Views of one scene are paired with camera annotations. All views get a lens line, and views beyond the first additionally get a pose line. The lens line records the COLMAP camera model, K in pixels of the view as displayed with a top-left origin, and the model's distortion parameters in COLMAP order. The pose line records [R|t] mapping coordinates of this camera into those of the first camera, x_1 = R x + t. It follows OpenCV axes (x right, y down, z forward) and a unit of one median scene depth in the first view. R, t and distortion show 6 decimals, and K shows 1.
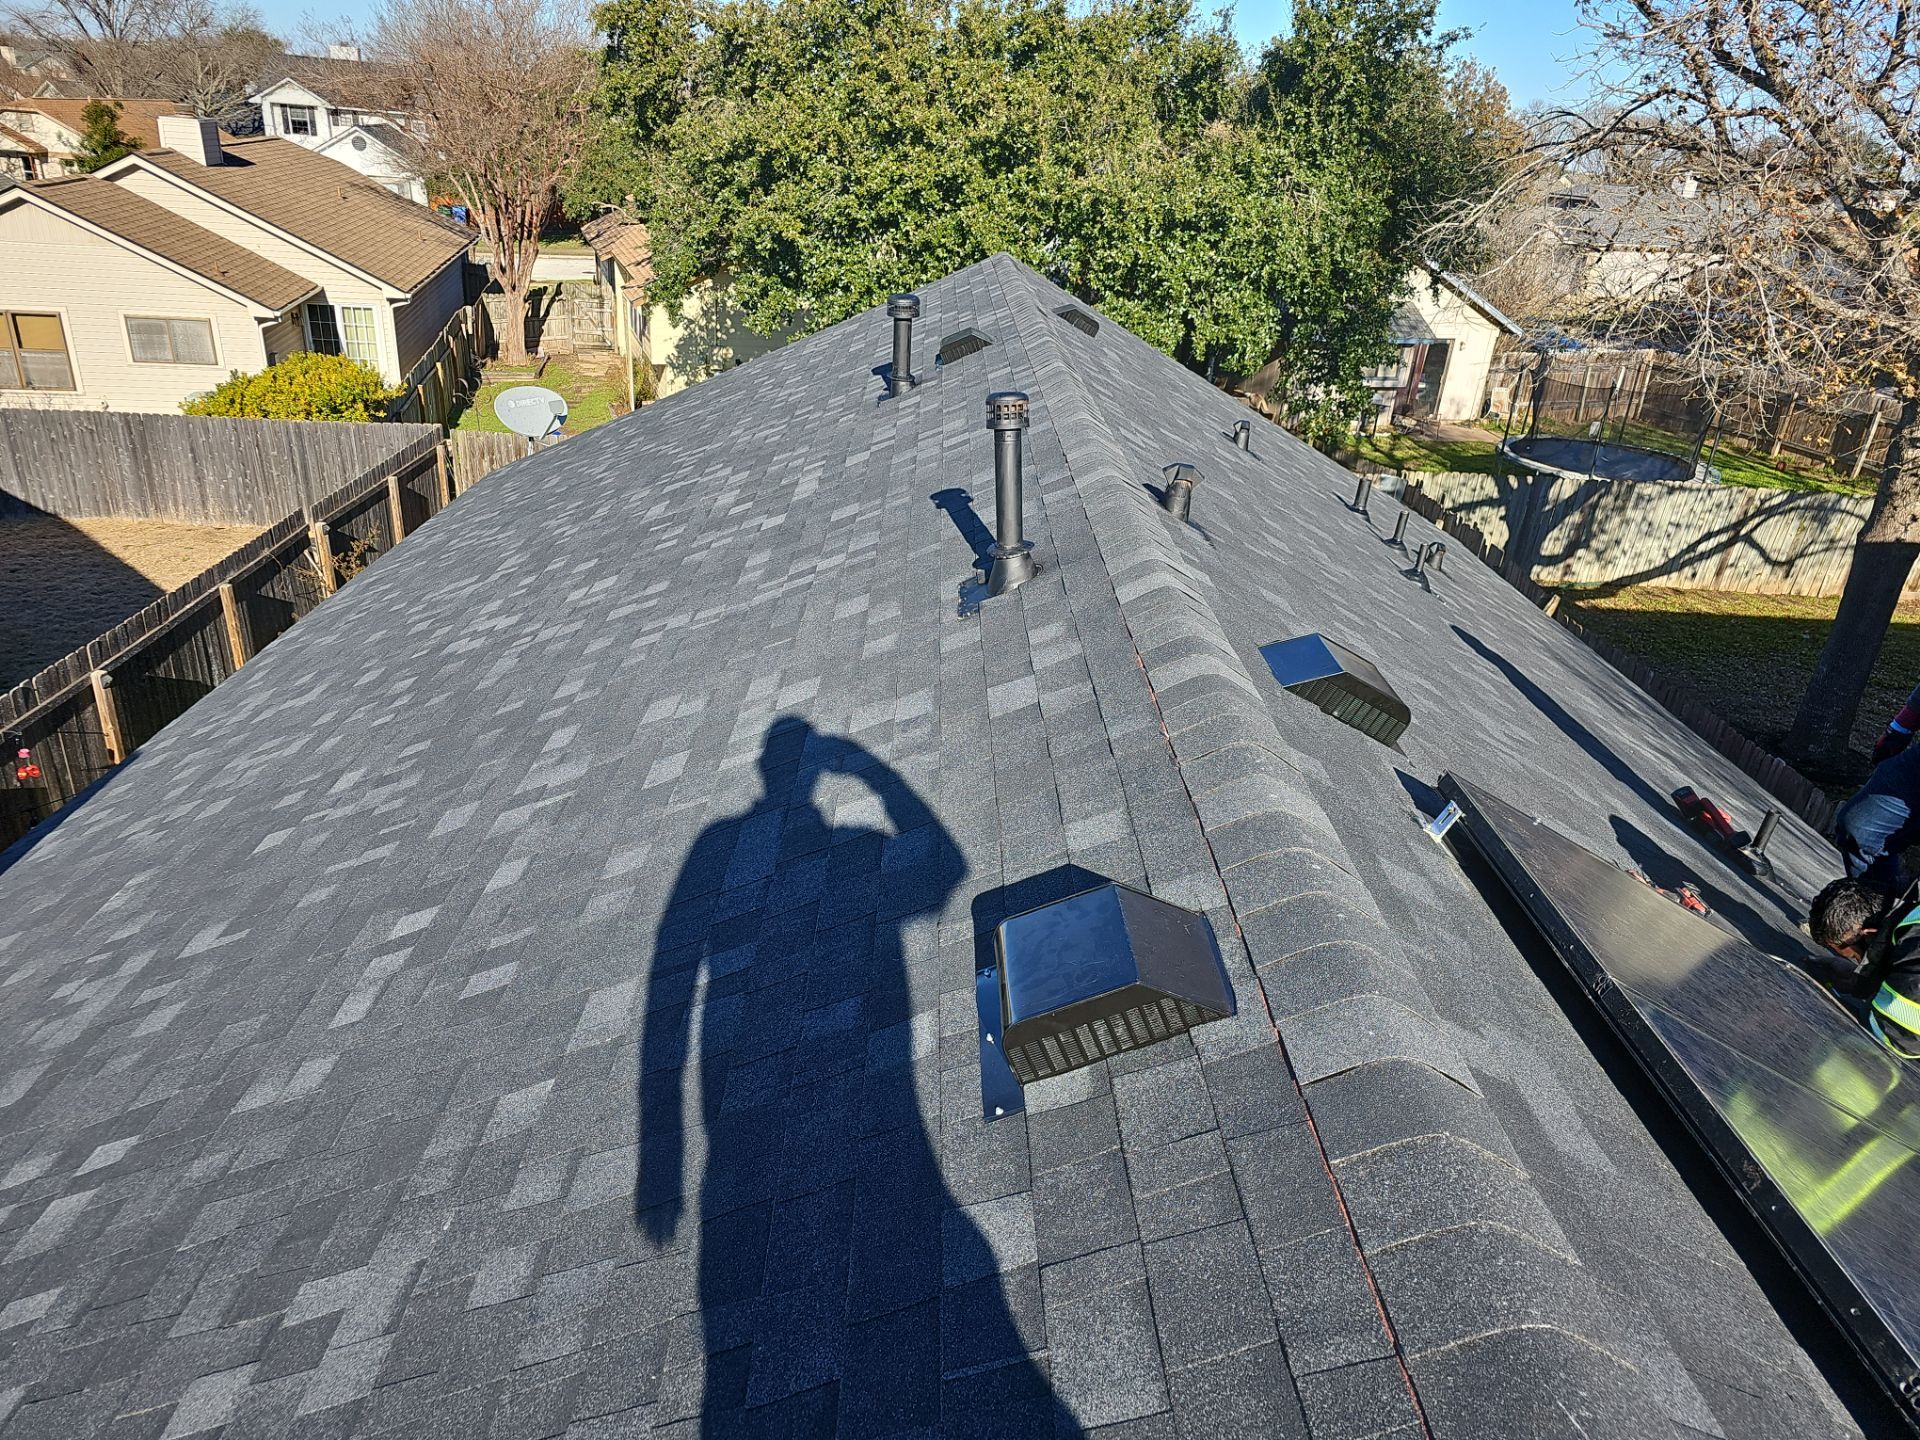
lens RADIAL K [[1260.3, 0, 942.3], [0, 1260.3, 723.4], [0, 0, 1]] dist [0.003813, -0.002397]
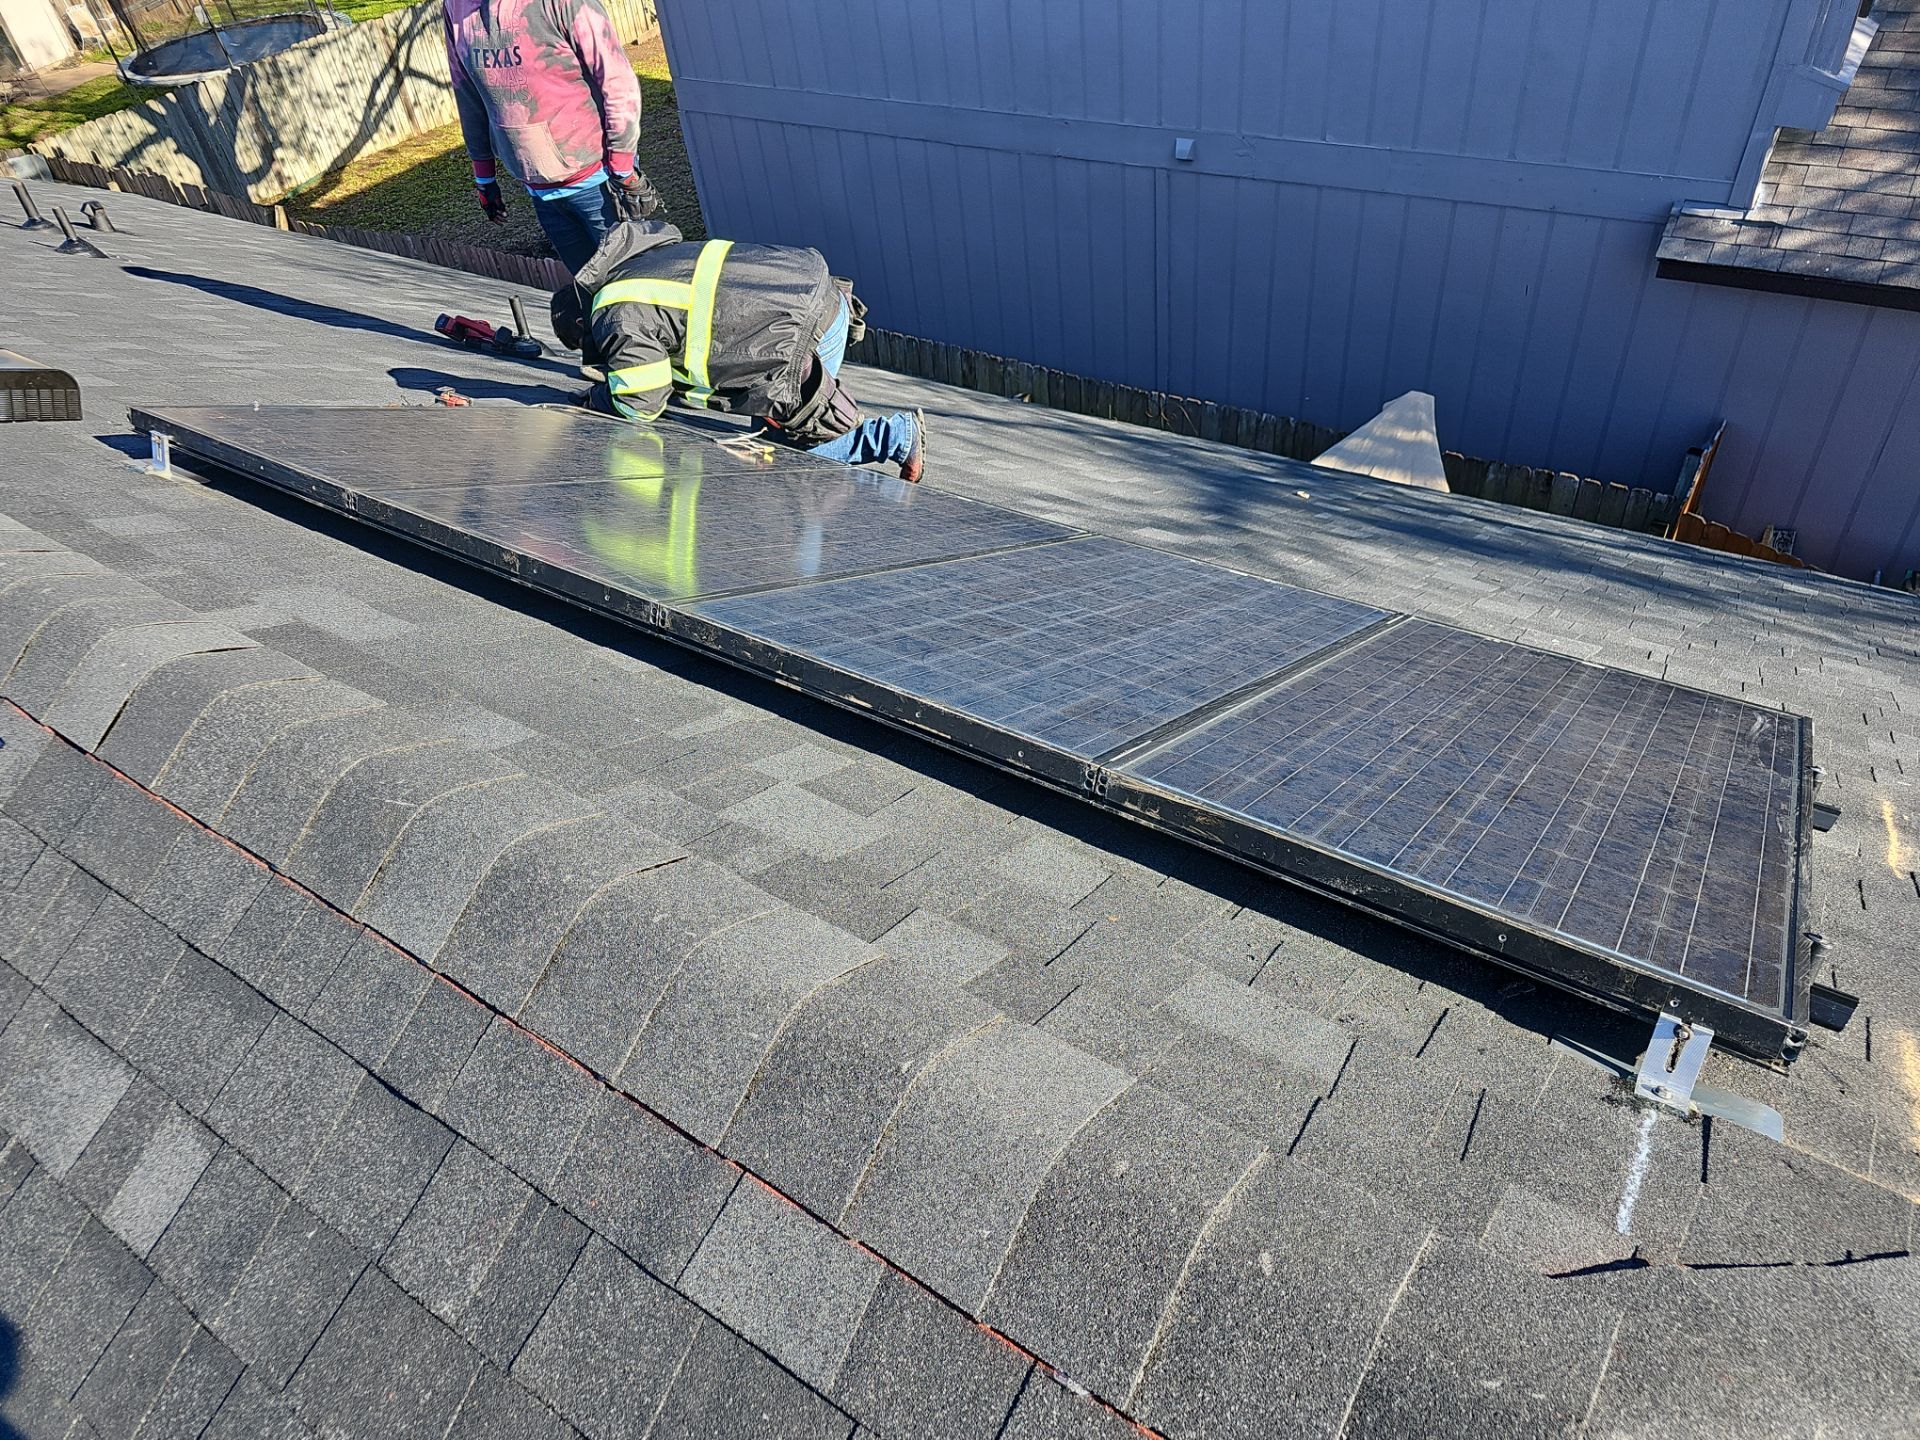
lens RADIAL K [[1271.5, 0, 960.0], [0, 1271.5, 720.0], [0, 0, 1]] dist [0.004636, -0.006596]
pose [[0.550484, -0.642762, 0.532752, 0.018266], [0.475805, 0.765910, 0.432426, 0.020226], [-0.685987, 0.015442, 0.727450, -0.019467]]
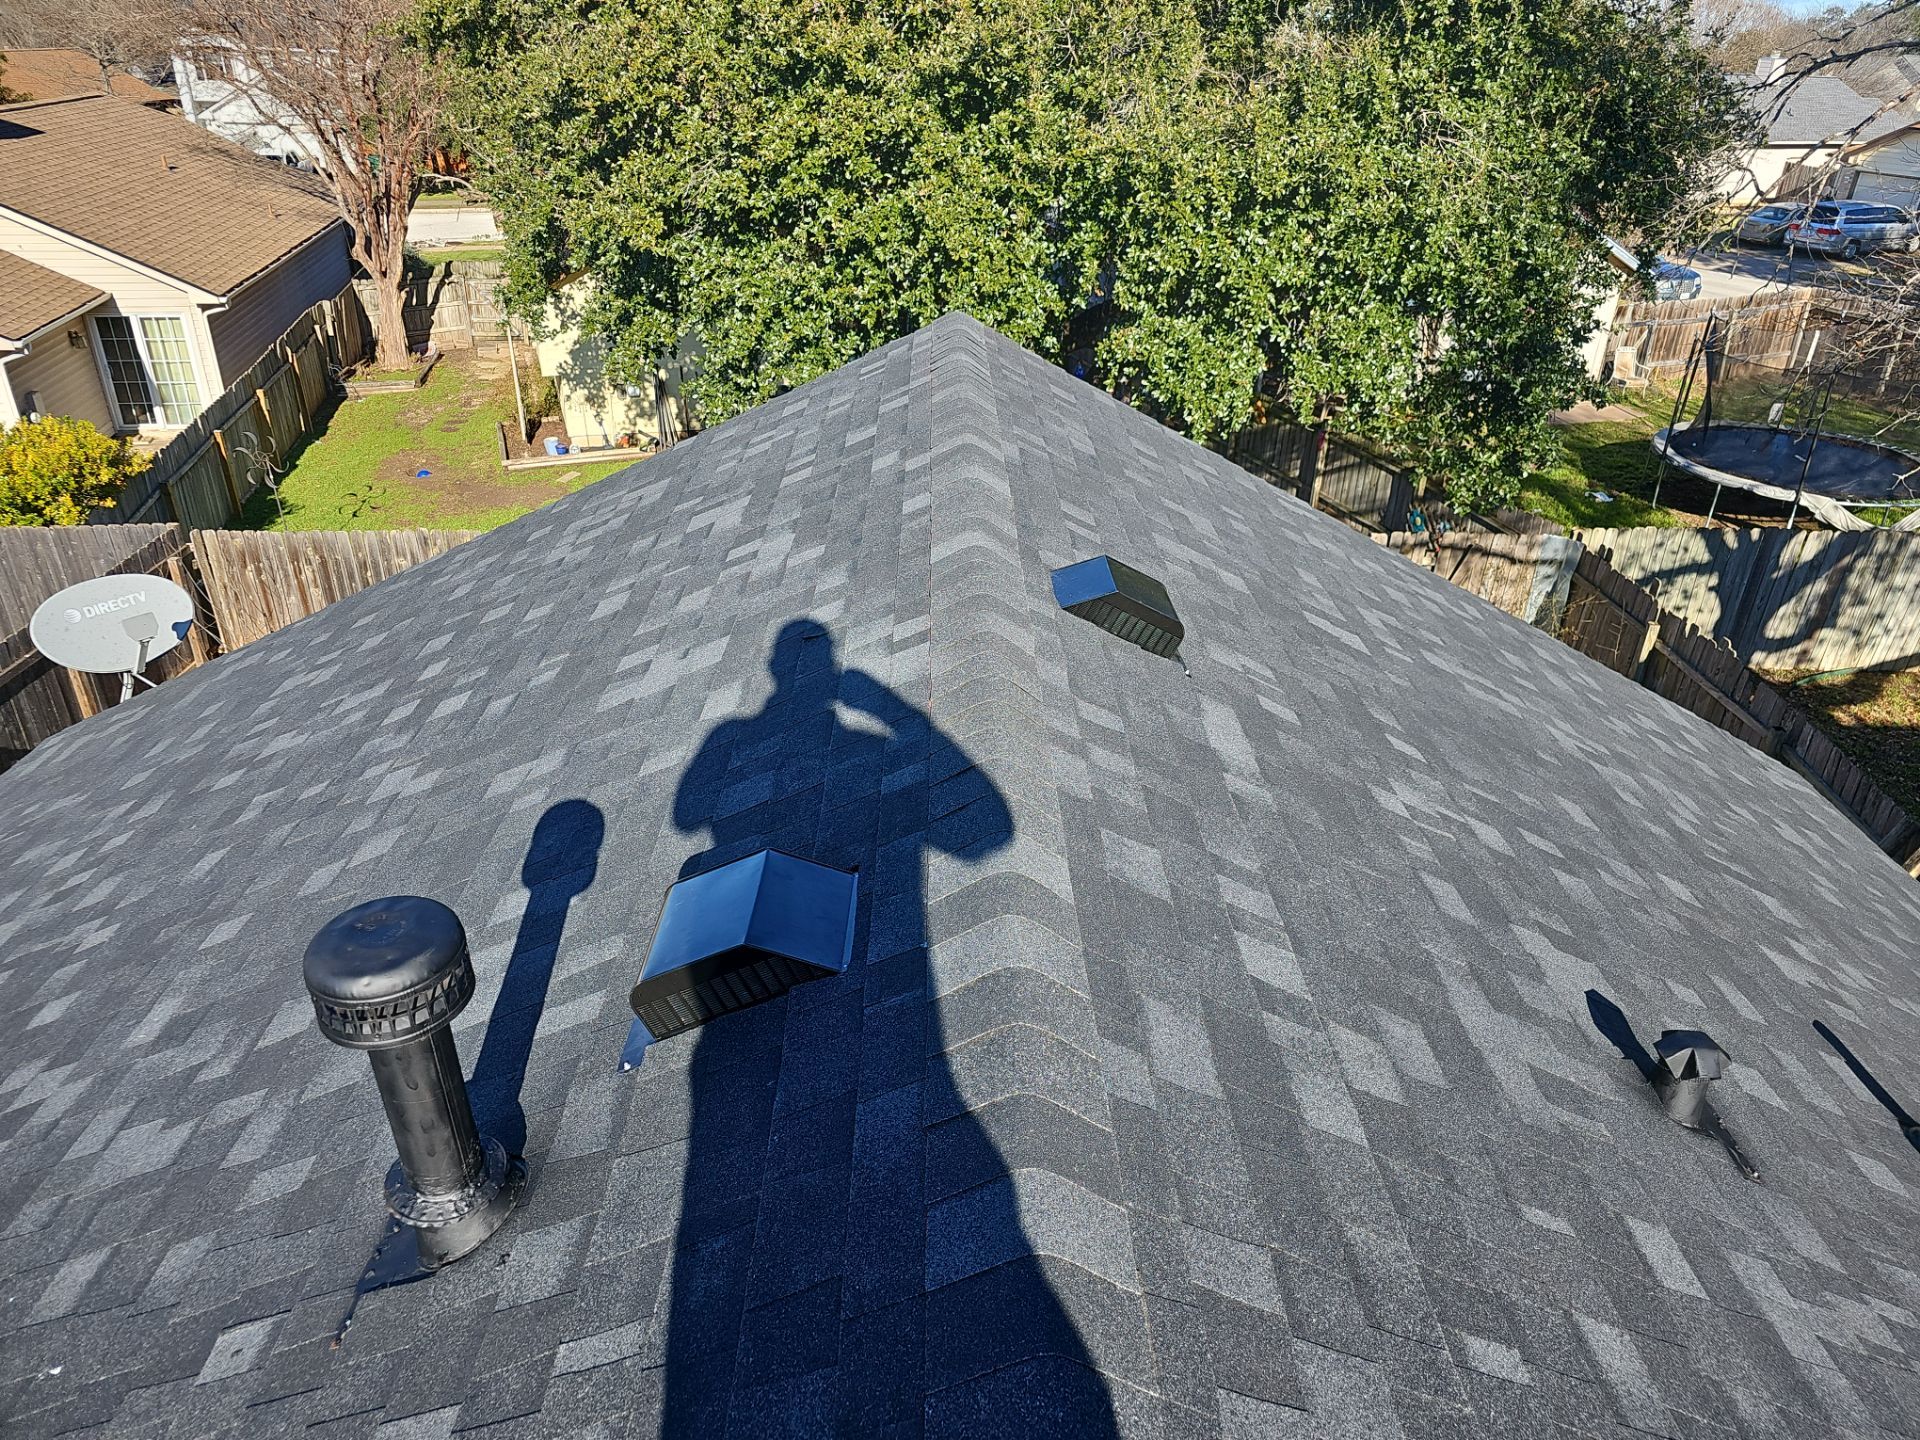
lens RADIAL K [[1271.5, 0, 960.0], [0, 1271.5, 720.0], [0, 0, 1]] dist [0.004636, -0.006596]
pose [[0.999050, -0.043572, 0.000189, 0.028083], [0.043509, 0.997824, 0.049540, -0.166426], [-0.002347, -0.049484, 0.998772, 0.339707]]
